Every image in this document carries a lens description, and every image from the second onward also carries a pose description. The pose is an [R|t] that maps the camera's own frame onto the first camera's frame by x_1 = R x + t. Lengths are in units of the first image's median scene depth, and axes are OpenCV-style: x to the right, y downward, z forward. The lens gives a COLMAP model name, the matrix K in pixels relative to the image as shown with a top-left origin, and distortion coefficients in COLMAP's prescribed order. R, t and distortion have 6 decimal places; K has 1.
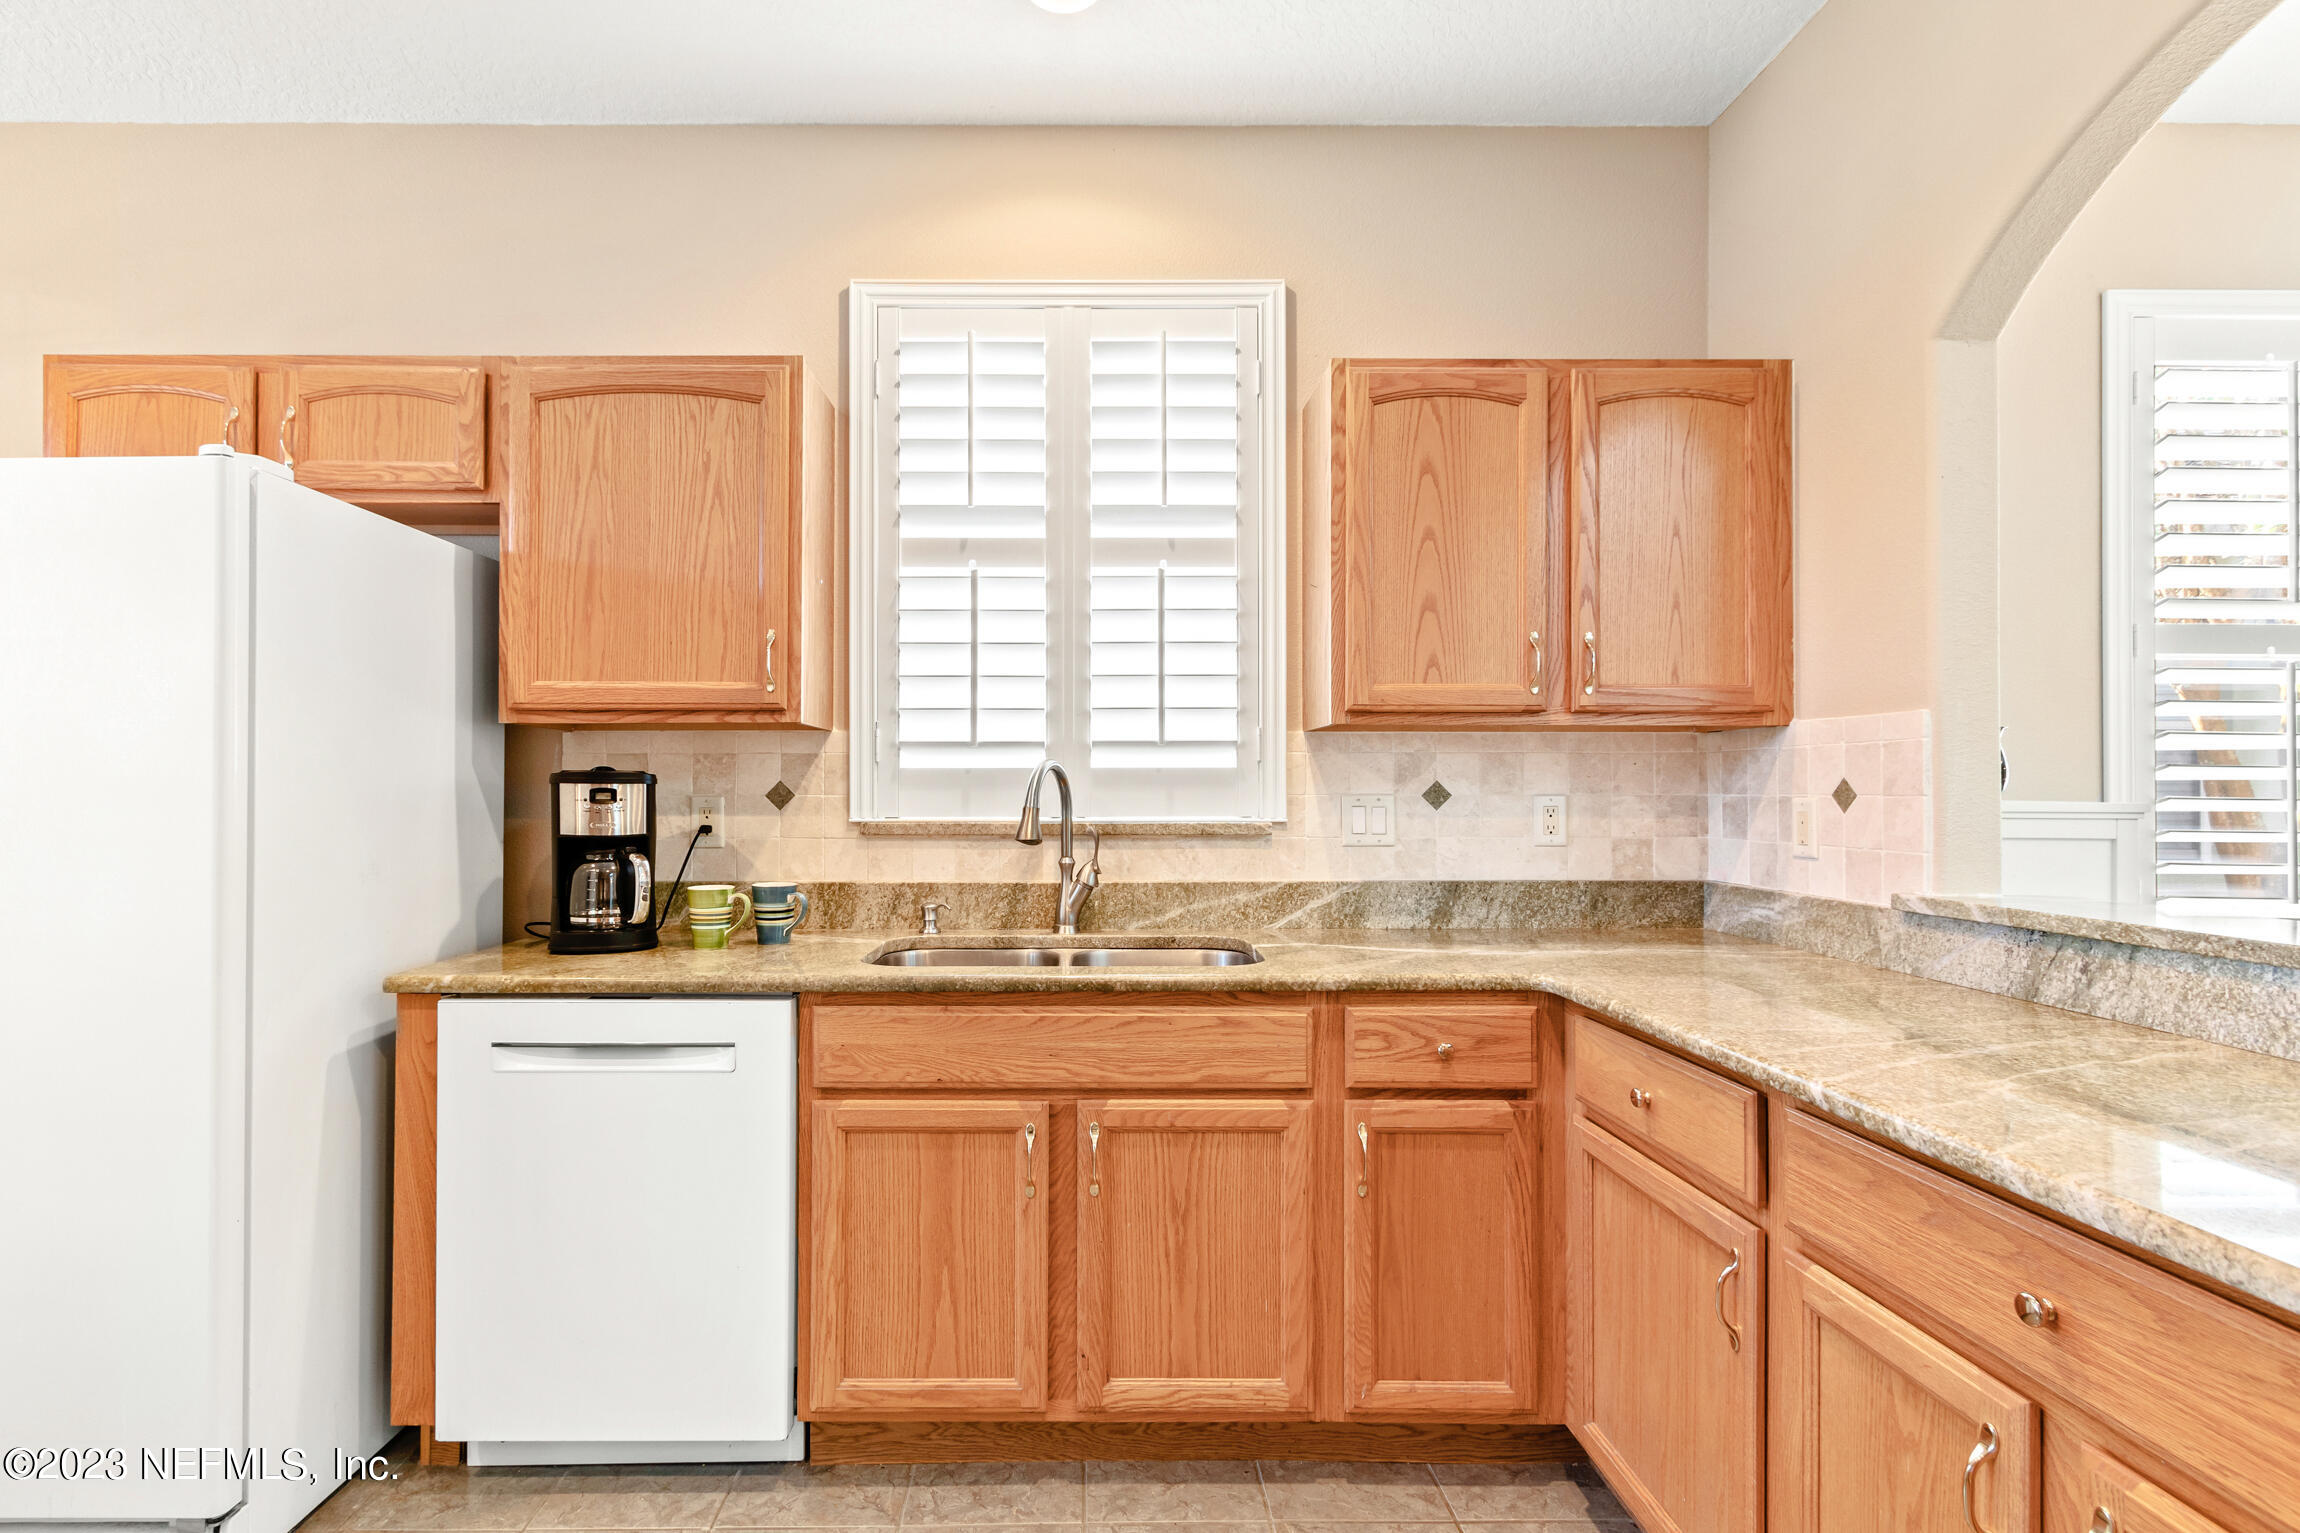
lens RADIAL K [[1091.4, 0, 1132.8], [0, 1091.4, 783.4], [0, 0, 1]] dist [0.003592, -0.000456]
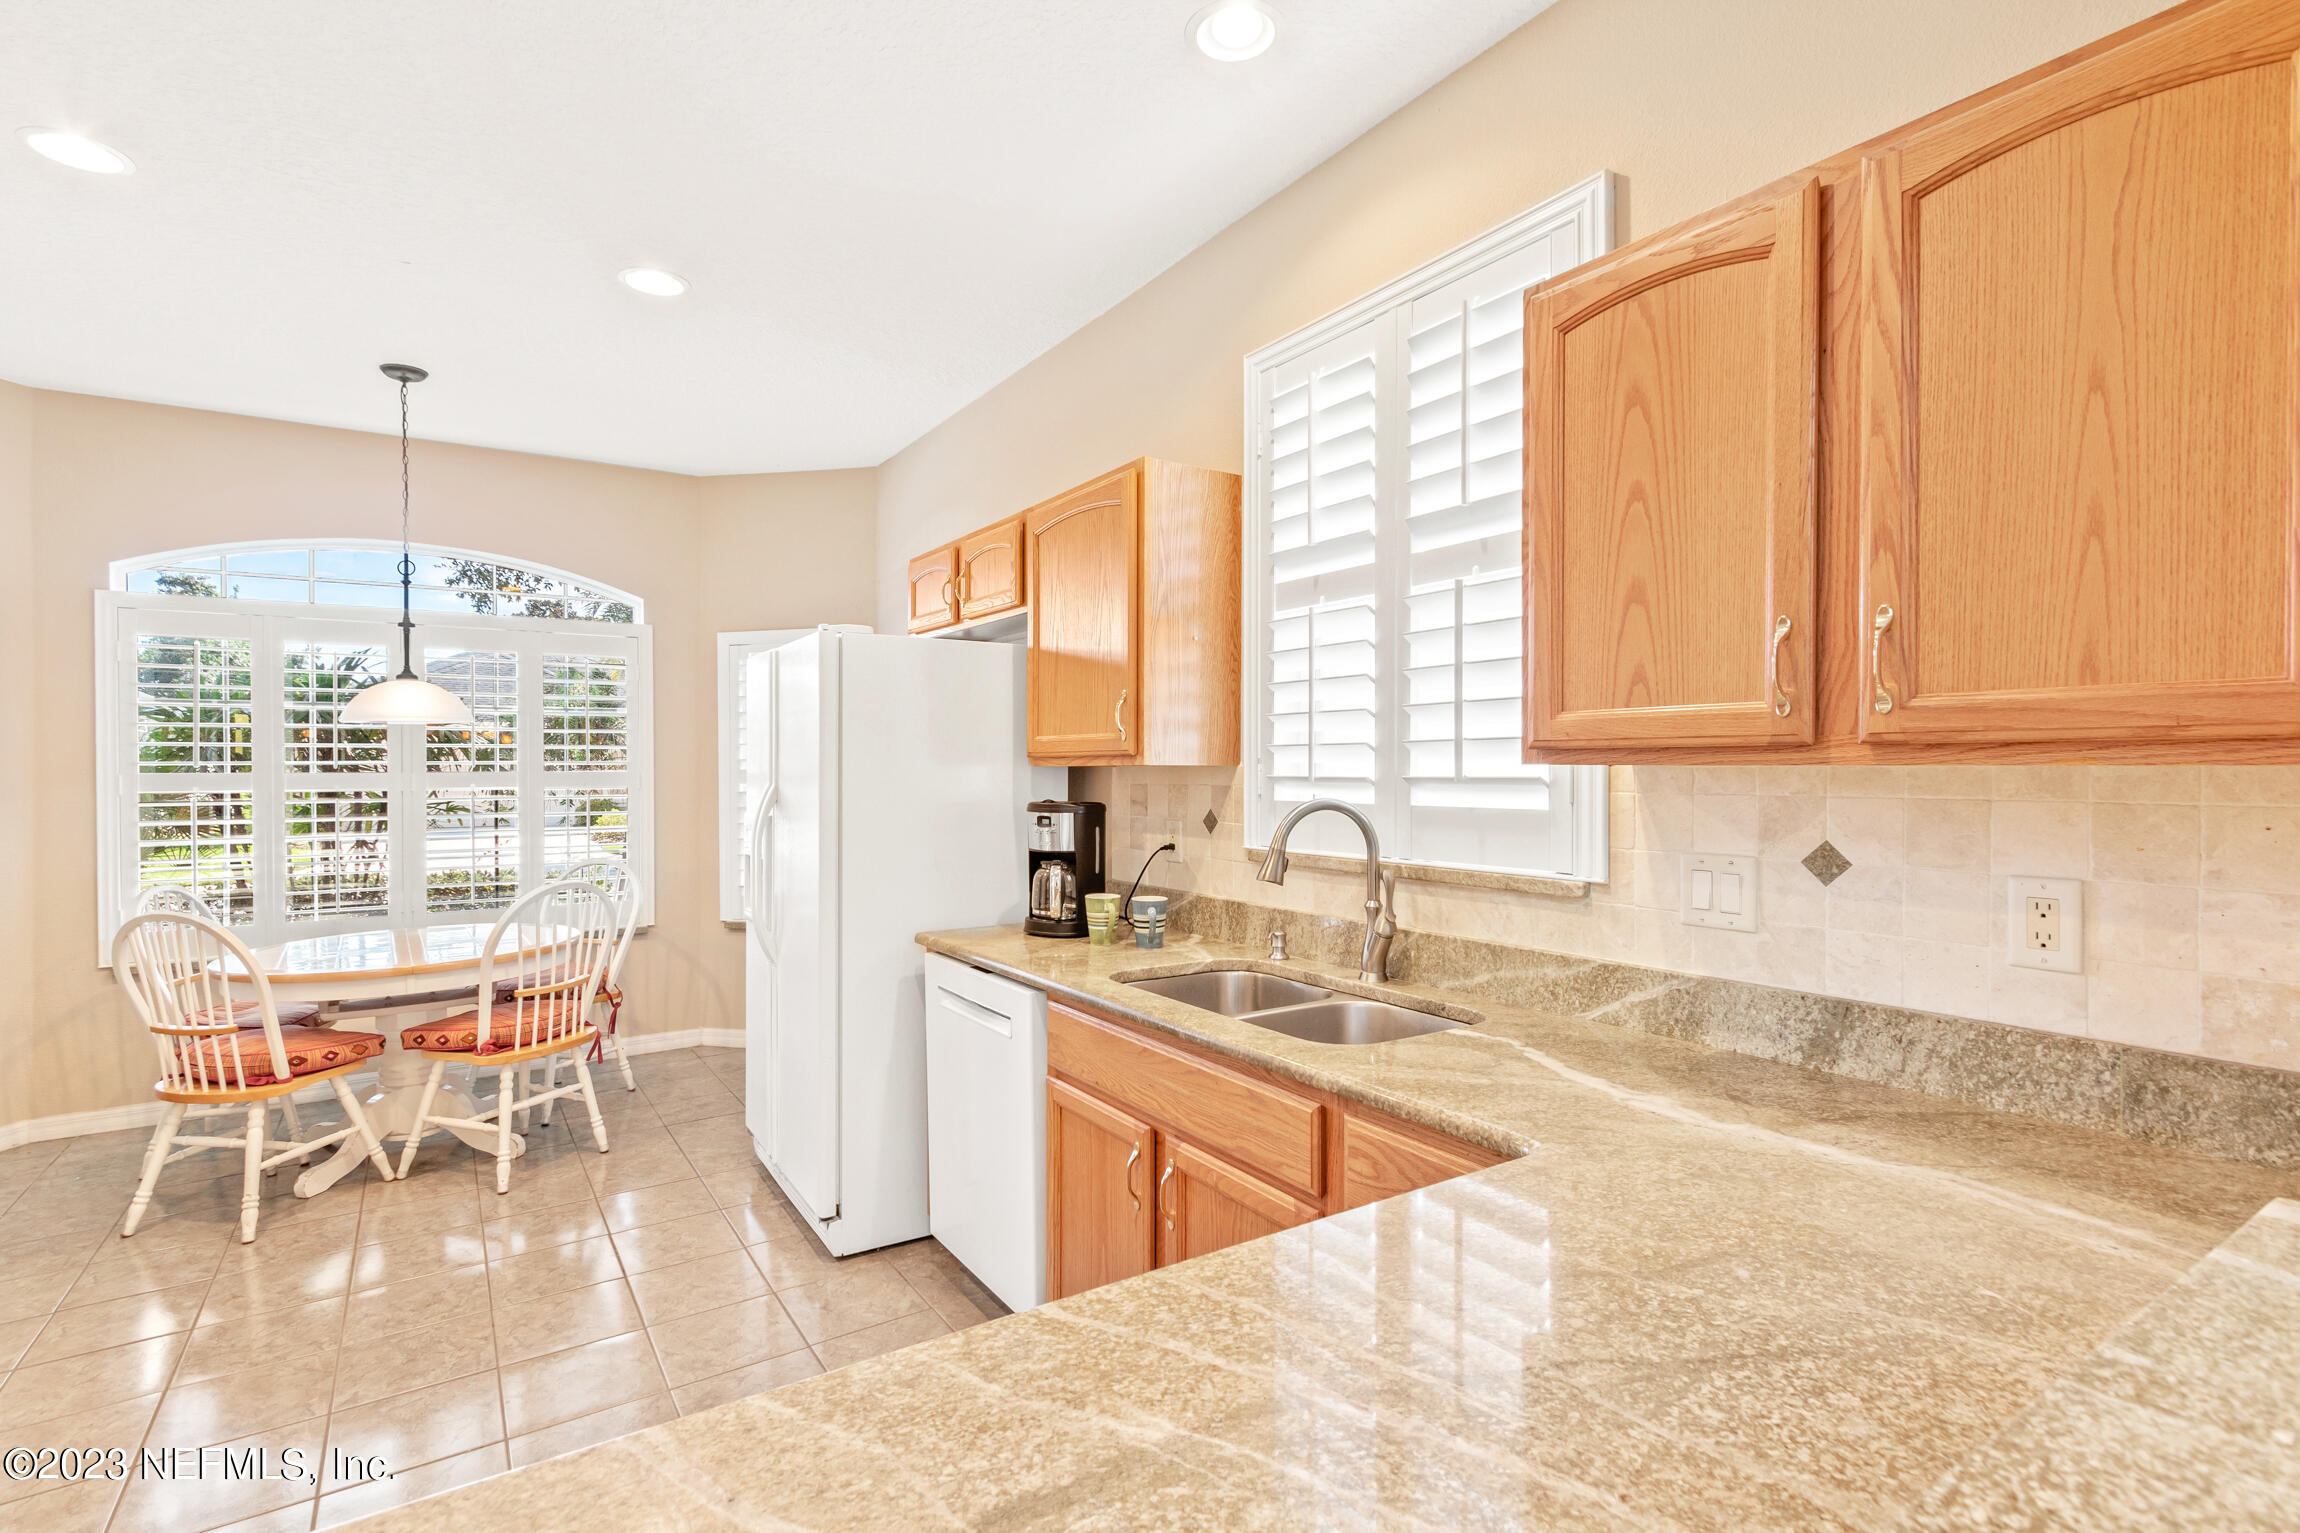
lens RADIAL K [[1091.4, 0, 1120.2], [0, 1091.4, 780.5], [0, 0, 1]] dist [0.003592, -0.000456]
pose [[0.522524, 0.009688, -0.852570, 0.621633], [0.007456, 0.999845, 0.015932, -0.052340], [0.852592, -0.014682, 0.522371, 0.313894]]
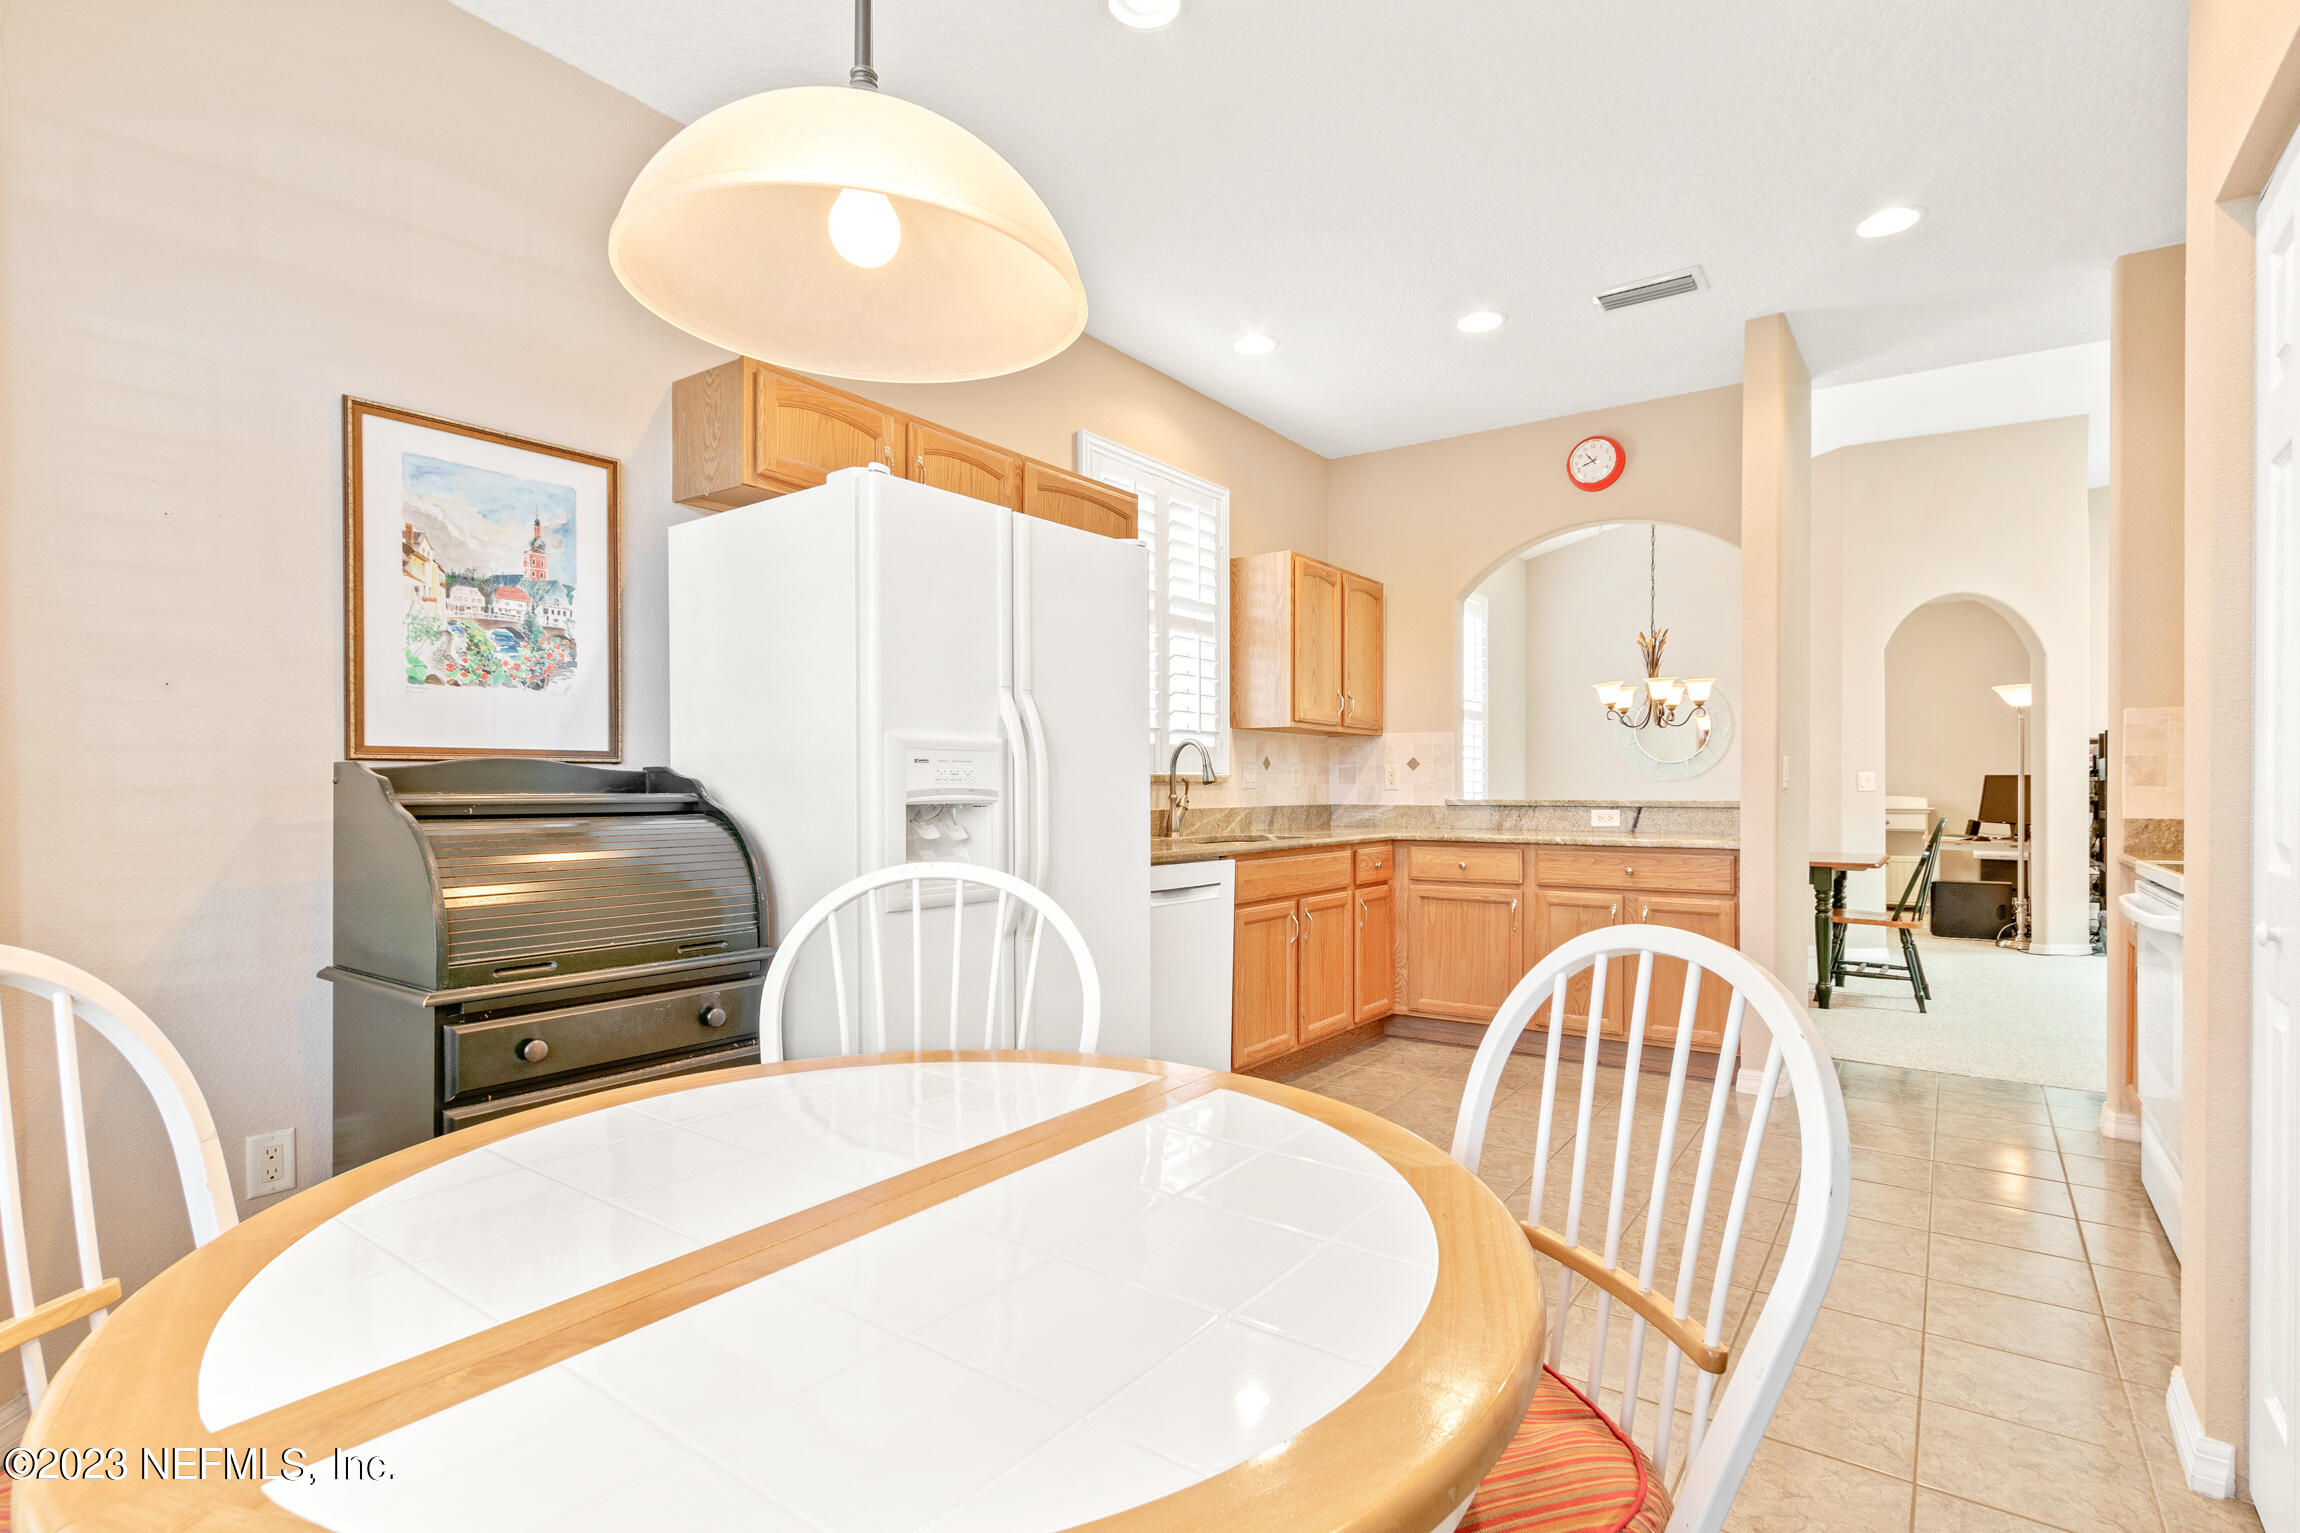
lens RADIAL K [[1091.4, 0, 1188.4], [0, 1091.4, 796.5], [0, 0, 1]] dist [0.003592, -0.000456]
pose [[0.578680, -0.007727, 0.815518, -1.462332], [-0.003641, 0.999921, 0.012058, 0.048910], [-0.815546, -0.009947, 0.578606, -0.041384]]
